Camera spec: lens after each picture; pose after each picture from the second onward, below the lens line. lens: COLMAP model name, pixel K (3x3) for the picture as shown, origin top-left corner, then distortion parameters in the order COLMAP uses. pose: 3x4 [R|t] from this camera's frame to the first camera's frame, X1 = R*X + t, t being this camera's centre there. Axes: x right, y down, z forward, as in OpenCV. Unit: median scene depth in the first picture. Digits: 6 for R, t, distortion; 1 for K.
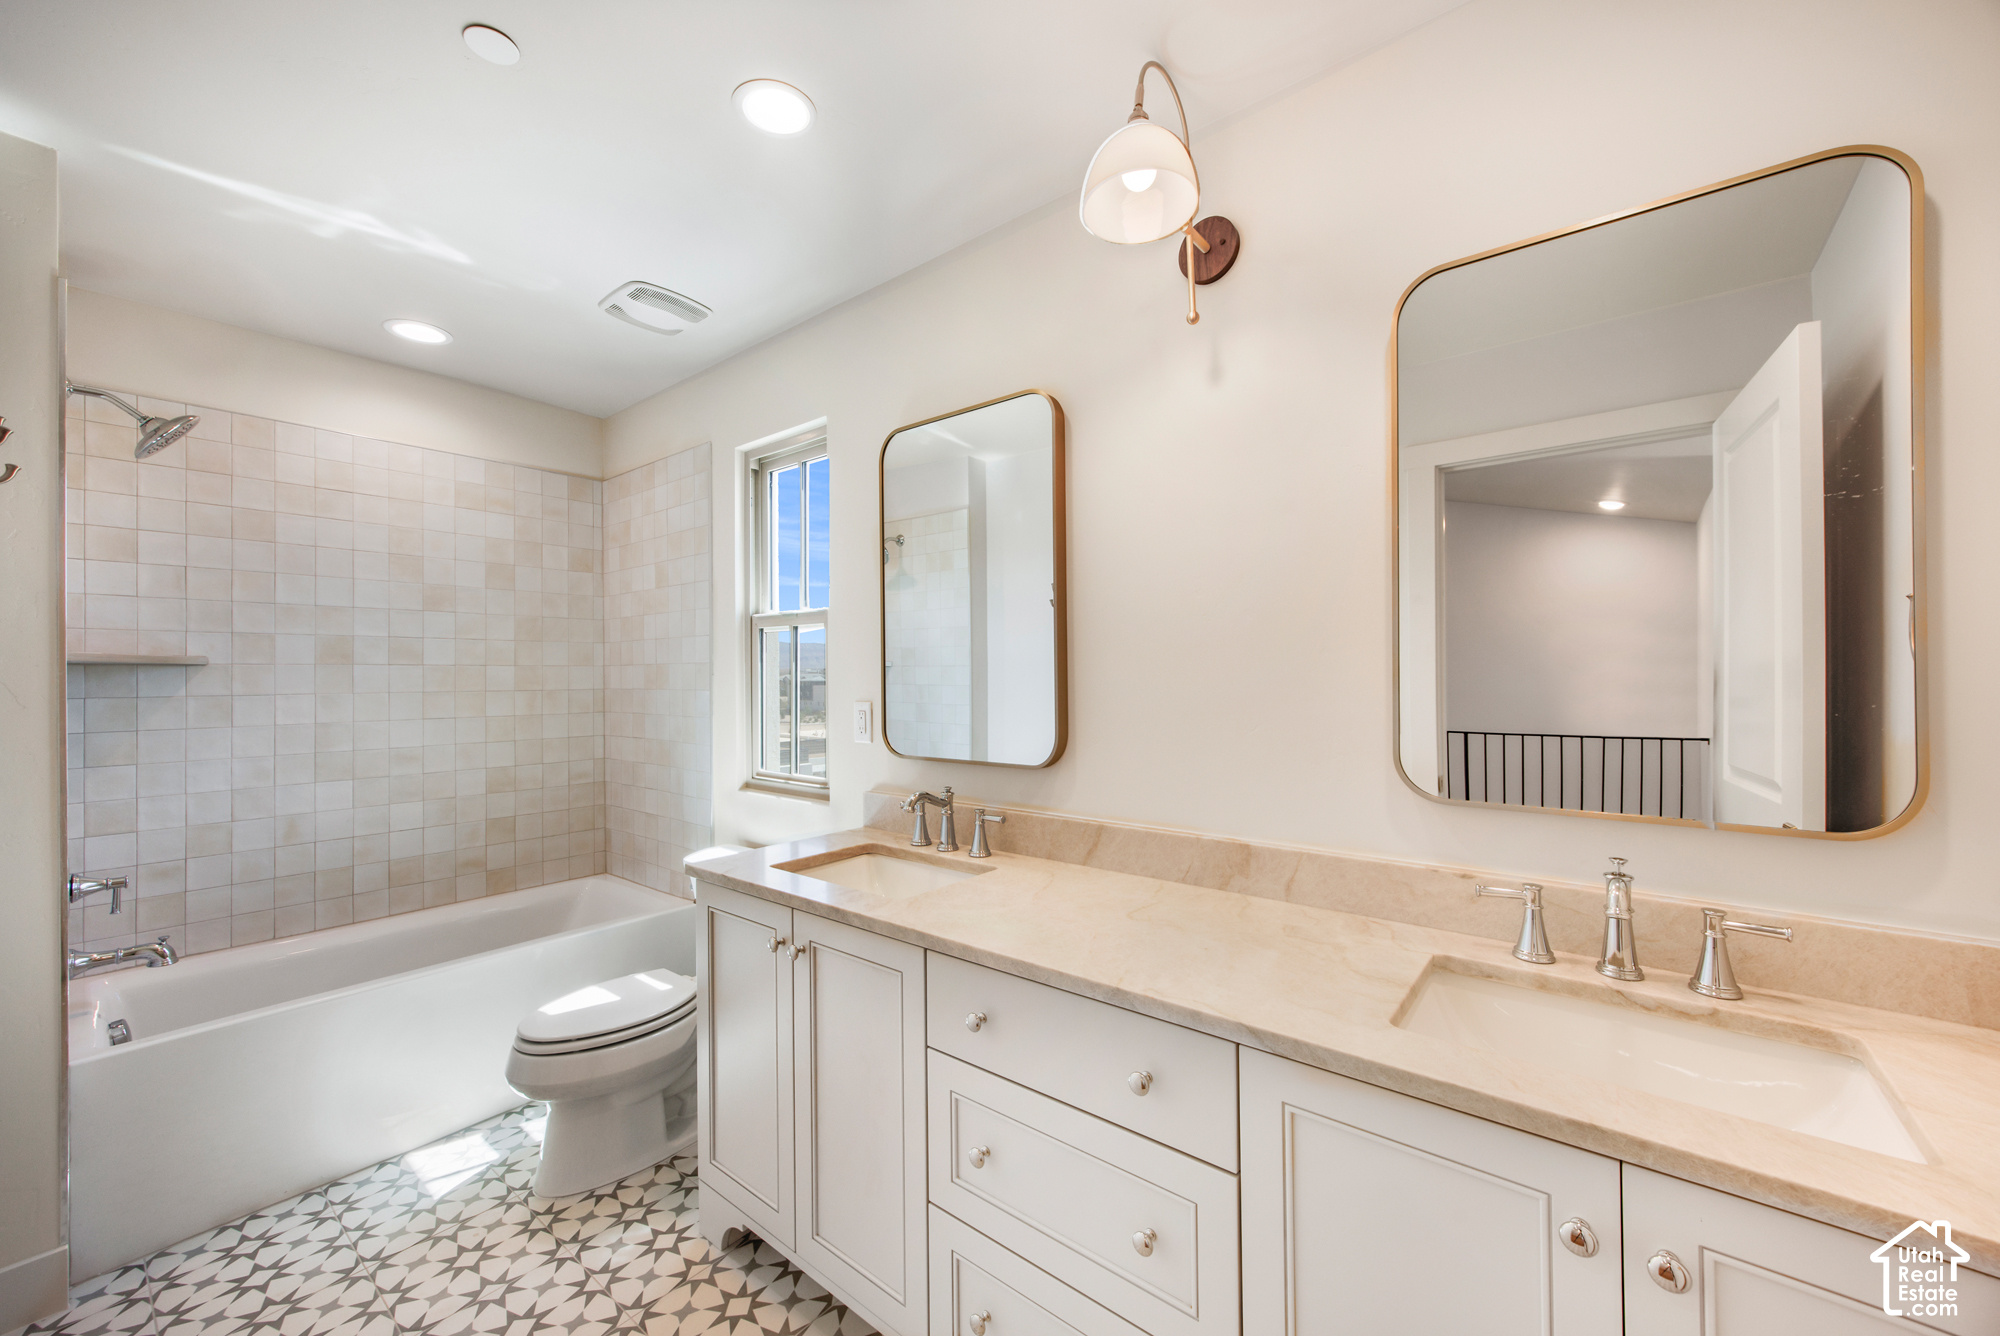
lens RADIAL K [[793.0, 0, 1013.1], [0, 793.0, 667.1], [0, 0, 1]] dist [0.002450, -0.000903]
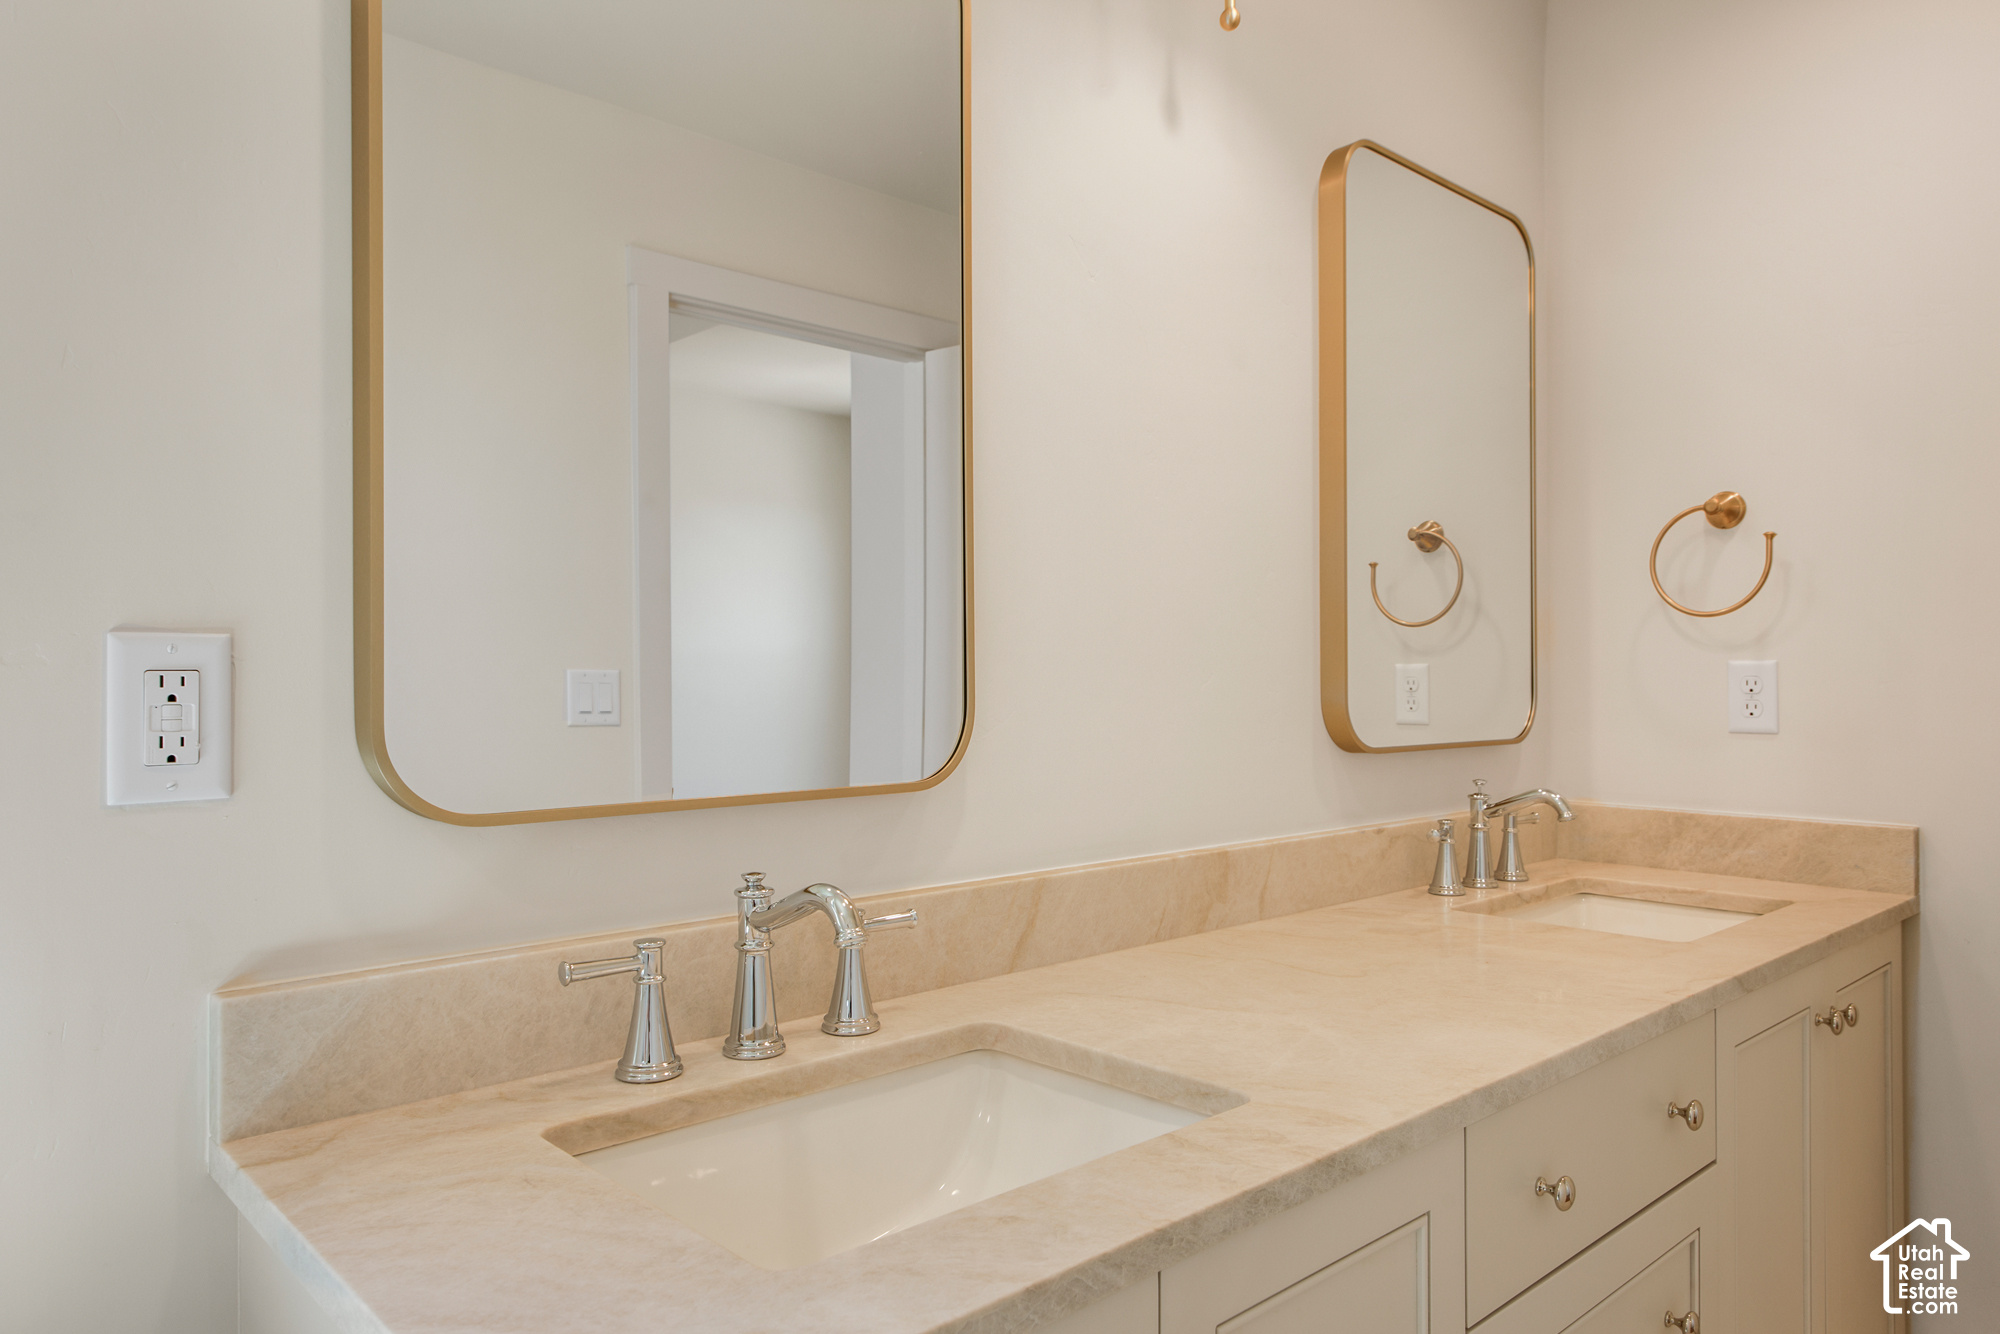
lens RADIAL K [[1305.3, 0, 1004.7], [0, 1305.3, 674.1], [0, 0, 1]] dist [-0.003800, -0.000270]
pose [[0.149340, 0.017076, 0.988638, -0.442655], [0.005983, 0.999817, -0.018173, 0.054699], [-0.988768, 0.008629, 0.149211, 0.571239]]
